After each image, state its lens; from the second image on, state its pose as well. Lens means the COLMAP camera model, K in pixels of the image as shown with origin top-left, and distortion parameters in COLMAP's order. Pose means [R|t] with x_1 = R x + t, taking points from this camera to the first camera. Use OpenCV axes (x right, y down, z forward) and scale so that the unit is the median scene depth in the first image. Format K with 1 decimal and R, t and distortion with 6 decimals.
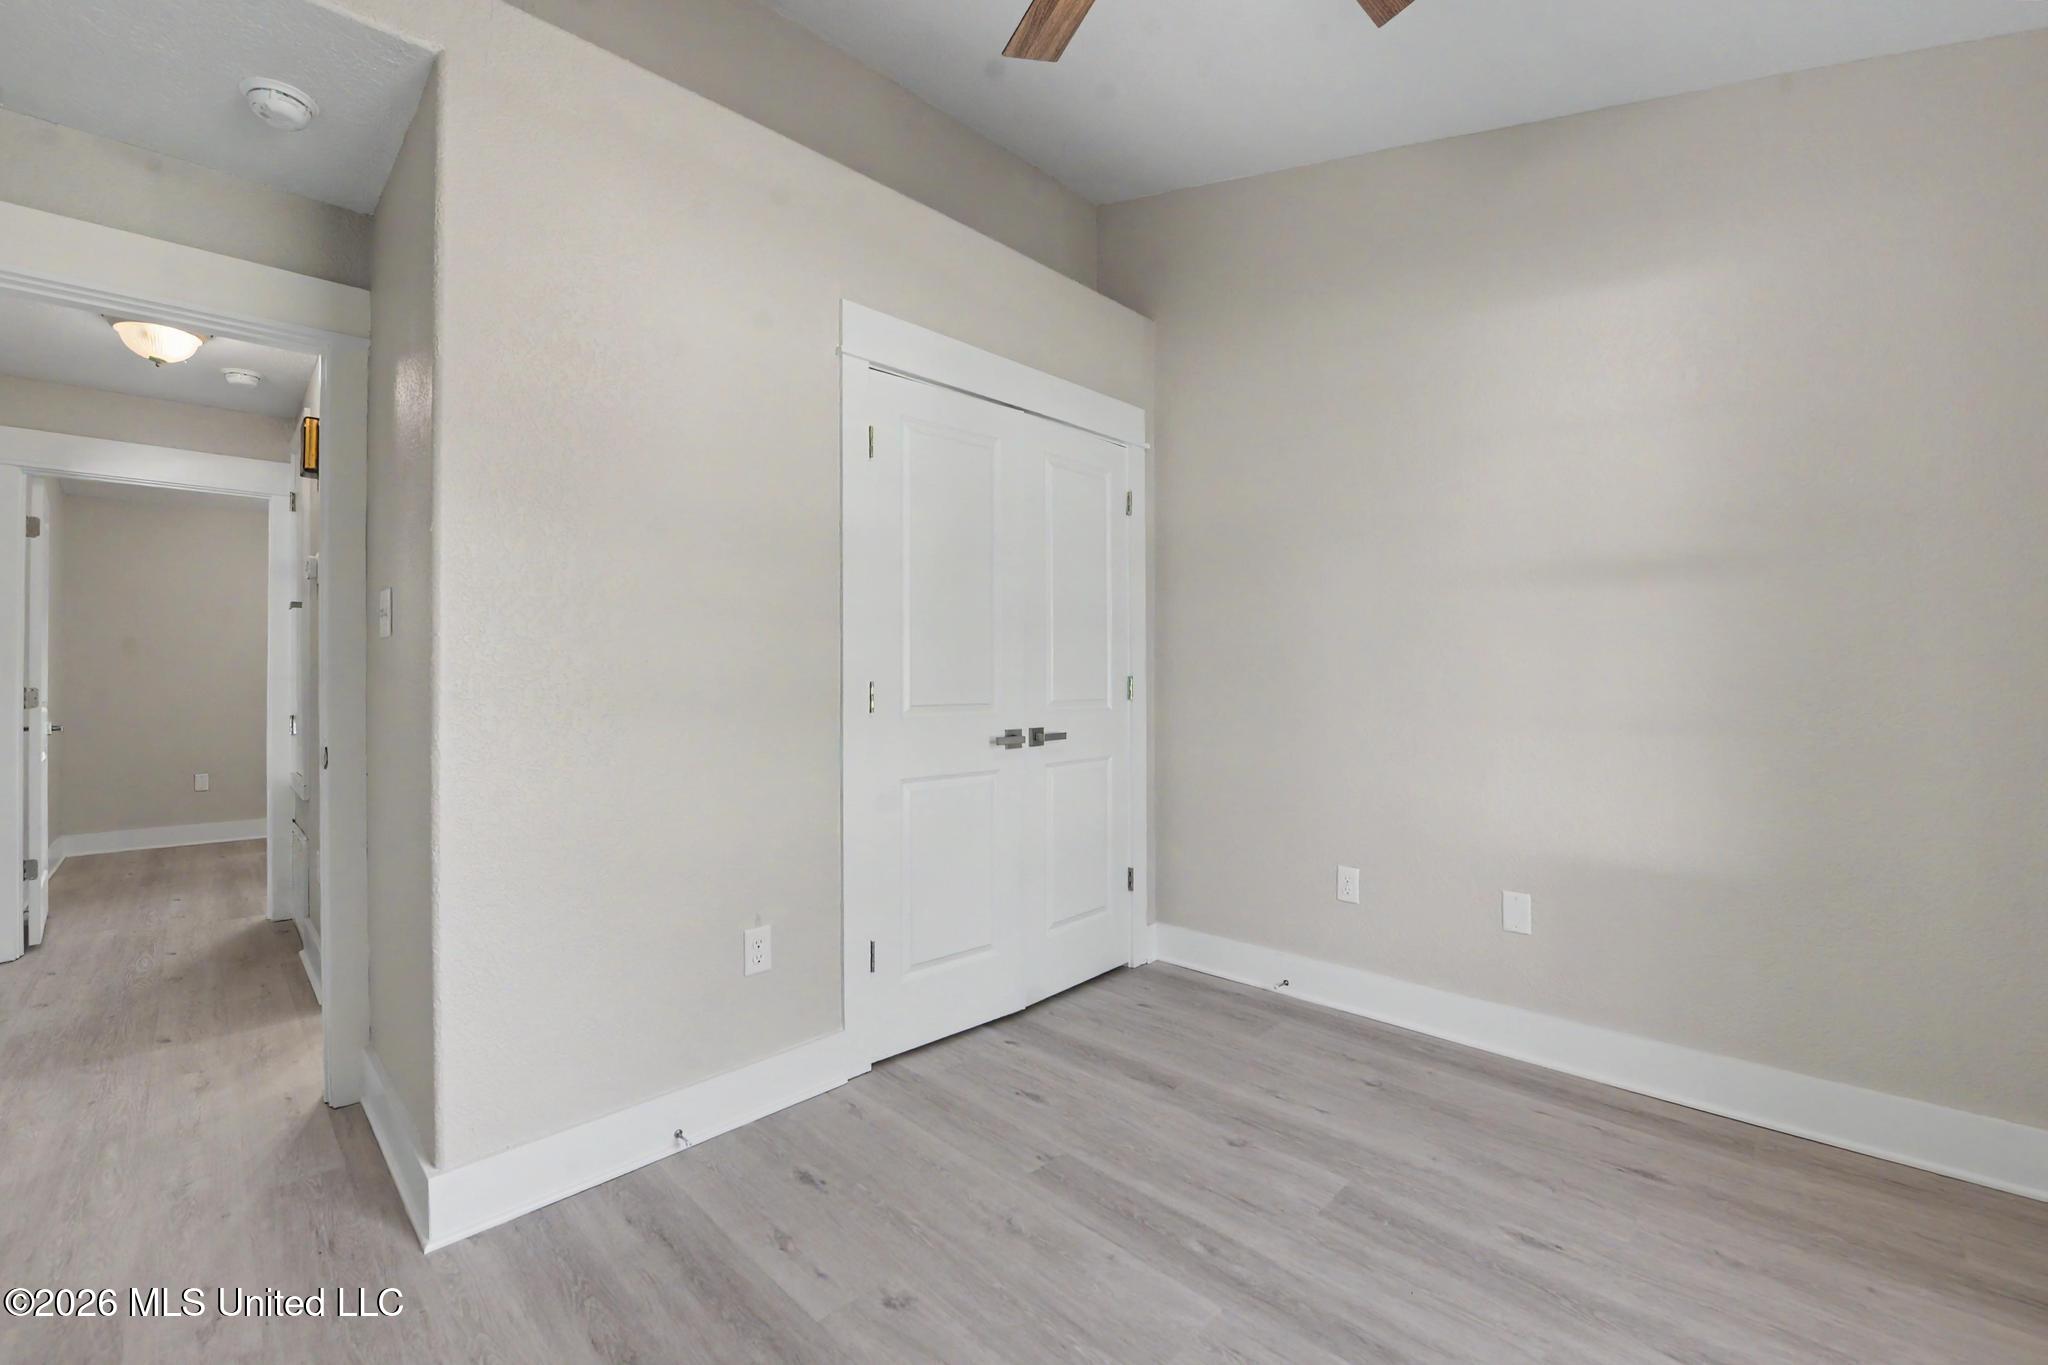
lens RADIAL K [[830.0, 0, 1030.0], [0, 830.0, 666.5], [0, 0, 1]] dist [-0.019781, -0.001835]
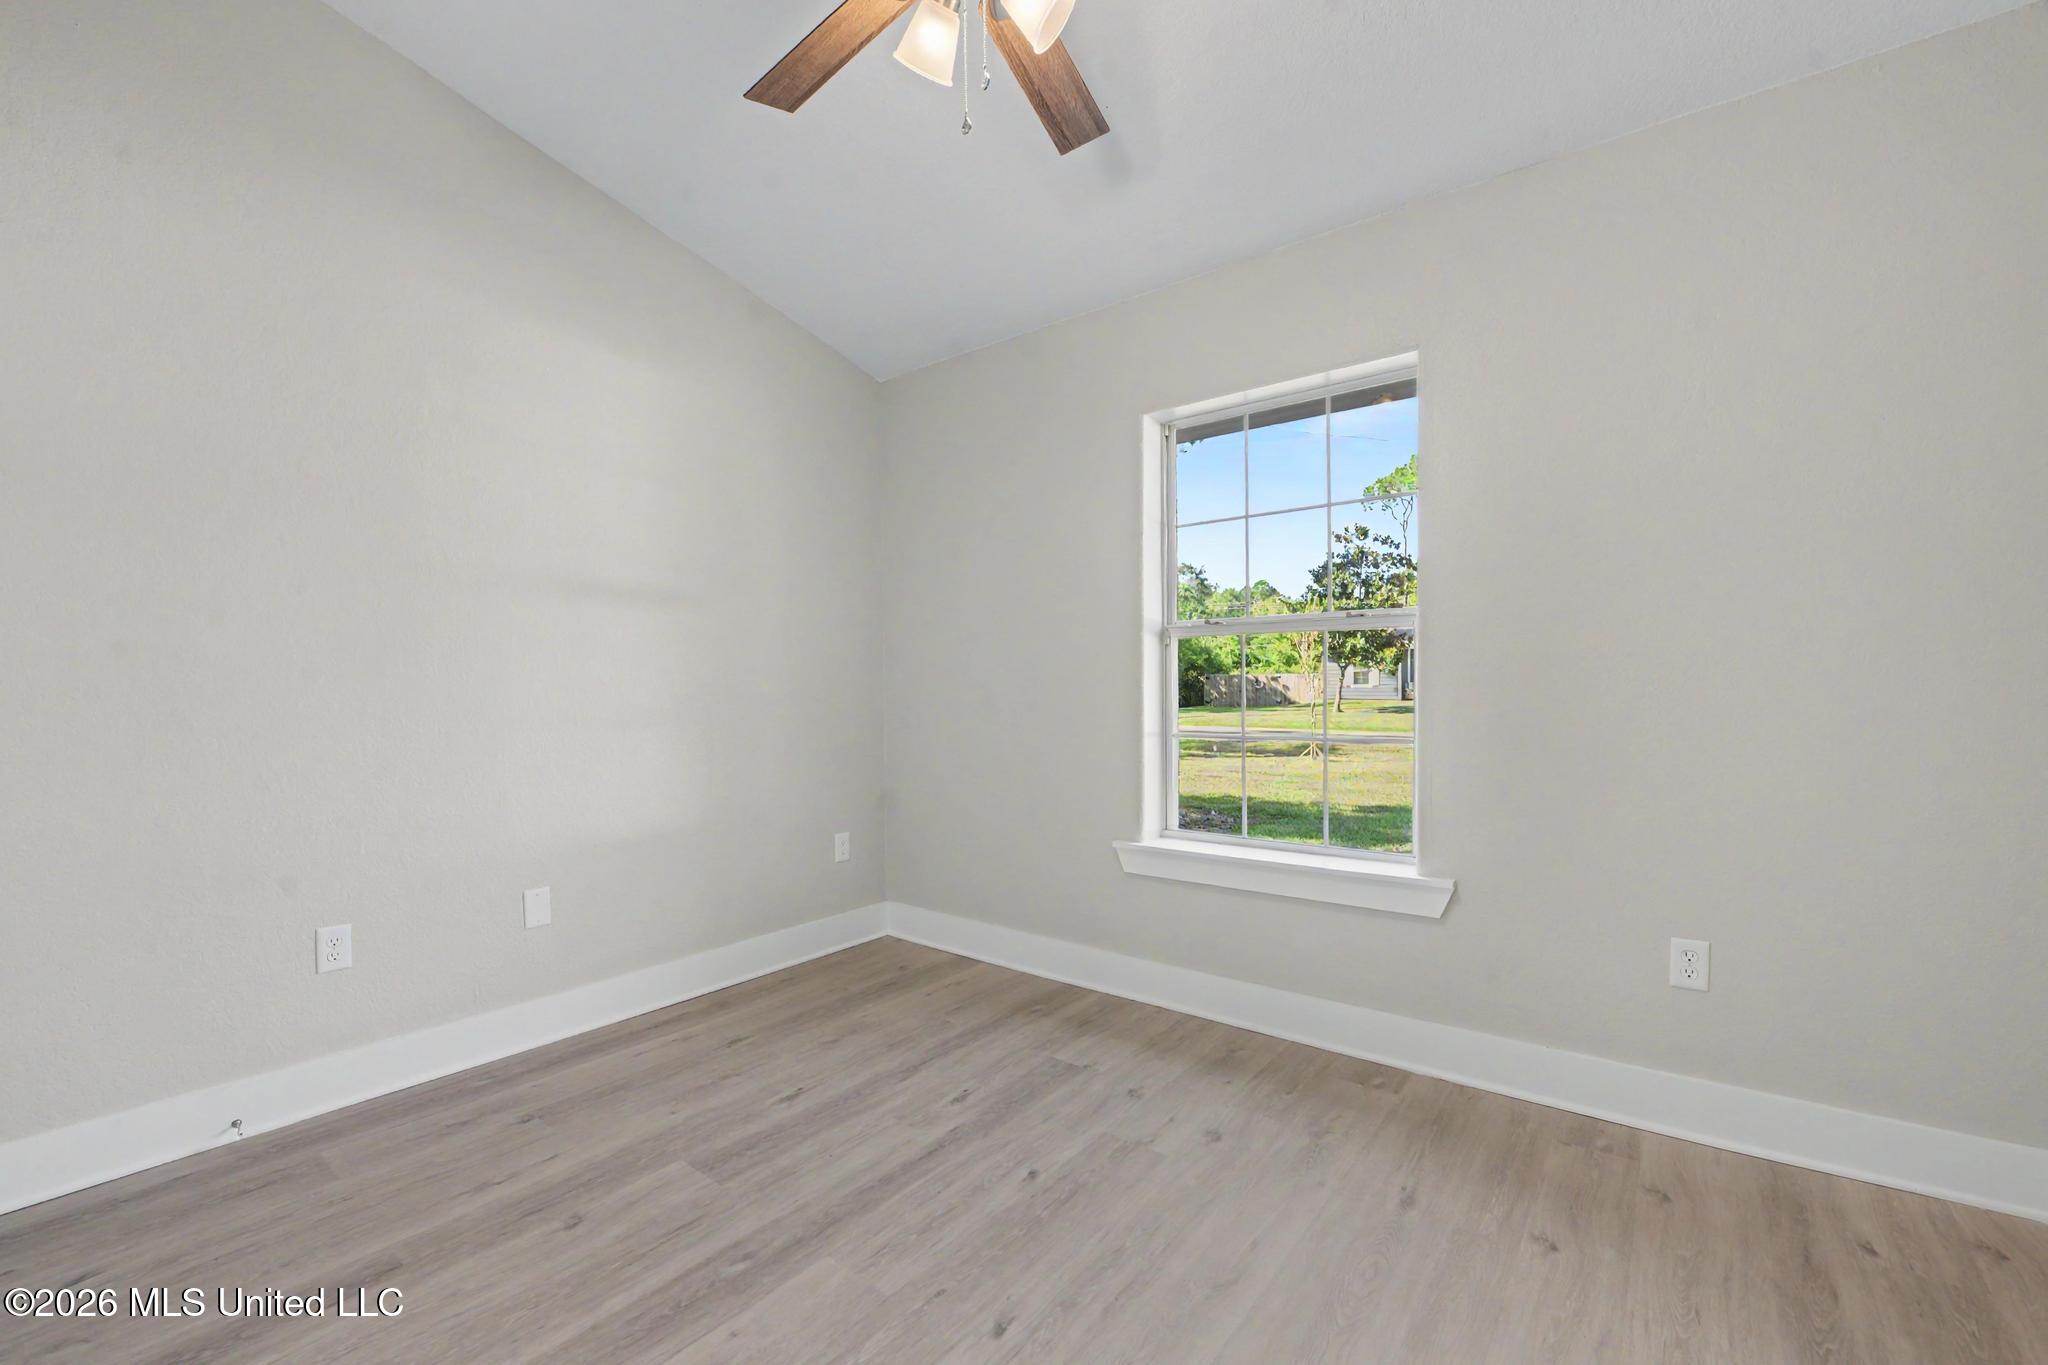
lens RADIAL K [[830.0, 0, 1014.3], [0, 830.0, 687.6], [0, 0, 1]] dist [-0.019781, -0.001835]
pose [[-0.092668, -0.005253, 0.995683, -0.671845], [-0.007305, 0.999963, 0.004596, 0.013936], [-0.995670, -0.006847, -0.092703, 0.657355]]
